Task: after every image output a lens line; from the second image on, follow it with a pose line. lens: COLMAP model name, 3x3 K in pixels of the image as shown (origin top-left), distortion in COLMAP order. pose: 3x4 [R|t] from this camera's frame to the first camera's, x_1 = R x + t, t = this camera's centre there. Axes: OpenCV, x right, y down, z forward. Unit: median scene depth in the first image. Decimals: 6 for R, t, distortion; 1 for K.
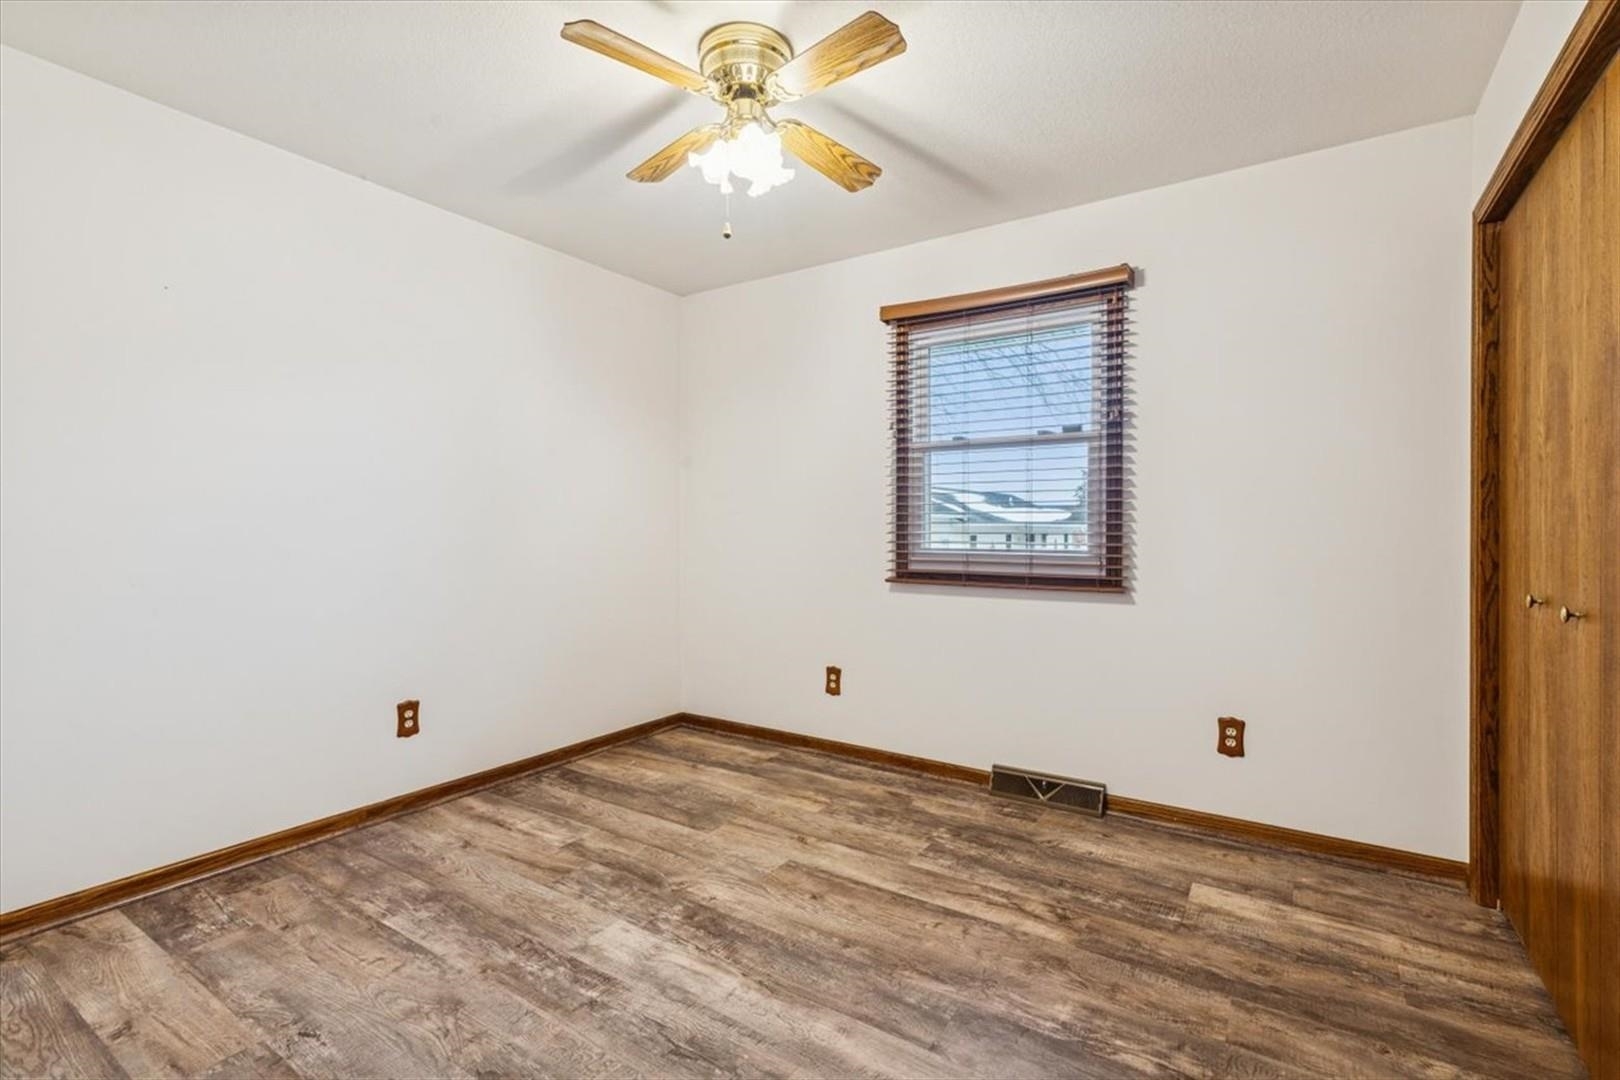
lens RADIAL K [[732.7, 0, 805.0], [0, 732.7, 525.8], [0, 0, 1]] dist [0.001100, -0.000034]
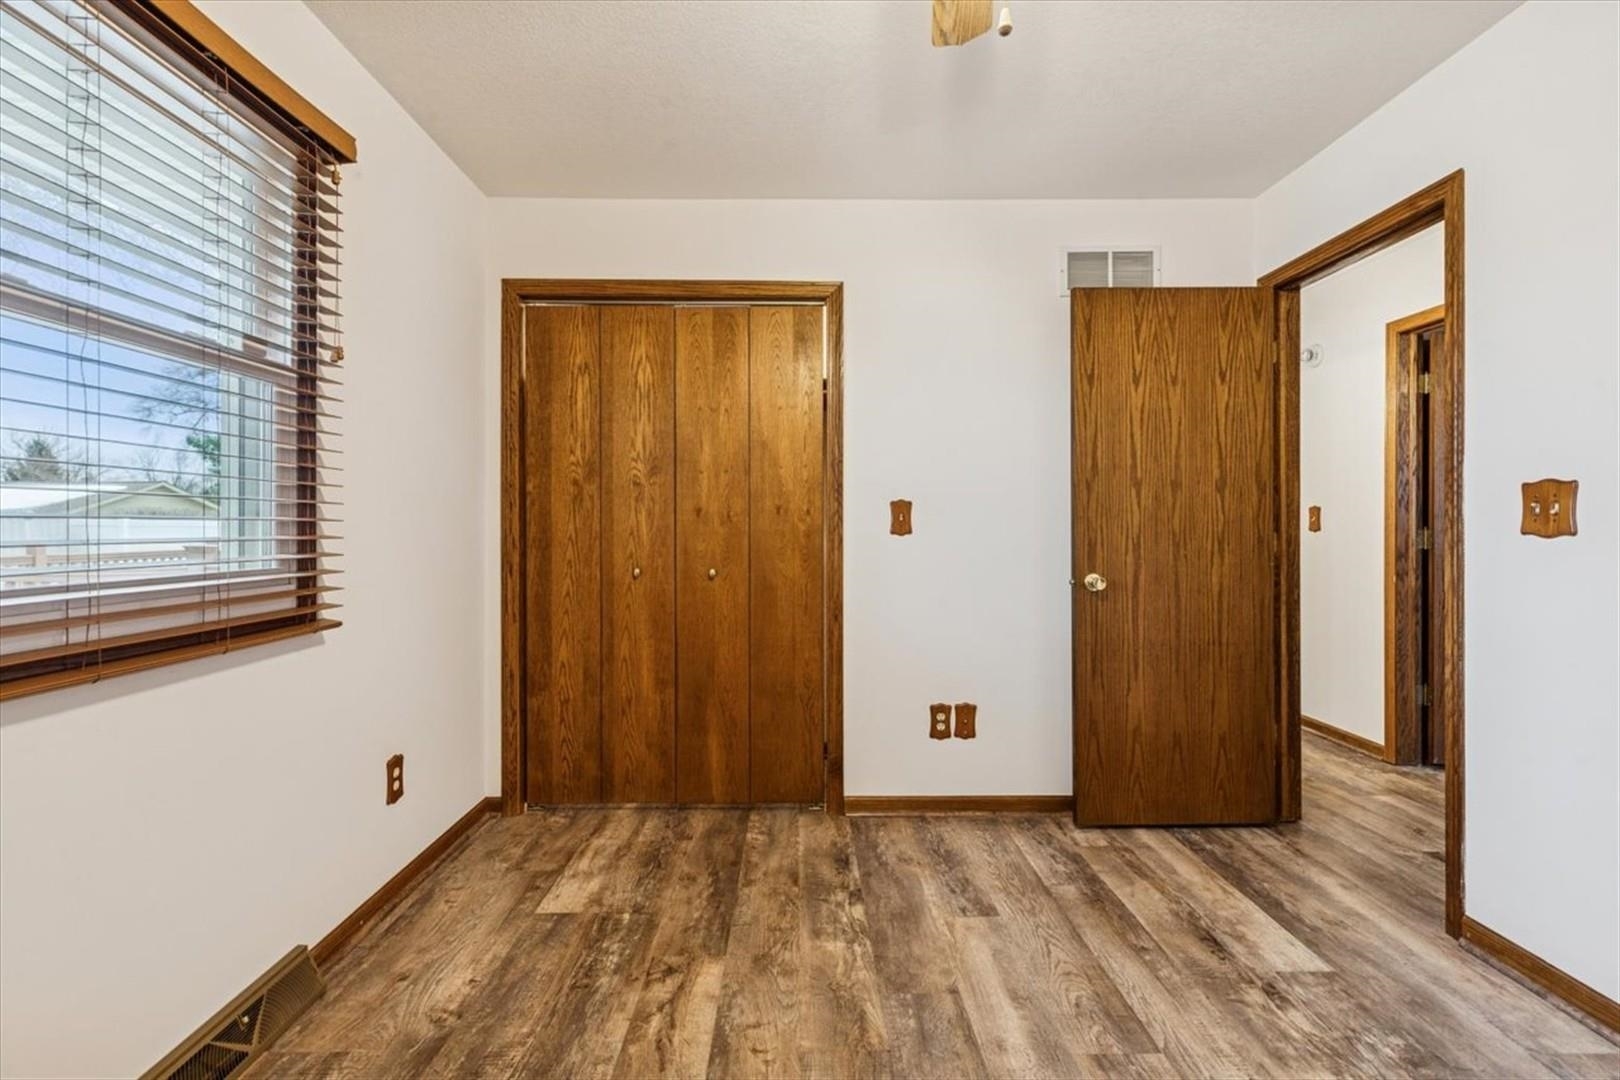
lens RADIAL K [[732.7, 0, 808.6], [0, 732.7, 535.5], [0, 0, 1]] dist [0.001100, -0.000034]
pose [[-0.565904, -0.012708, 0.824373, -0.438733], [-0.000352, 0.999885, 0.015173, -0.001409], [-0.824471, 0.008296, -0.565843, 1.294015]]
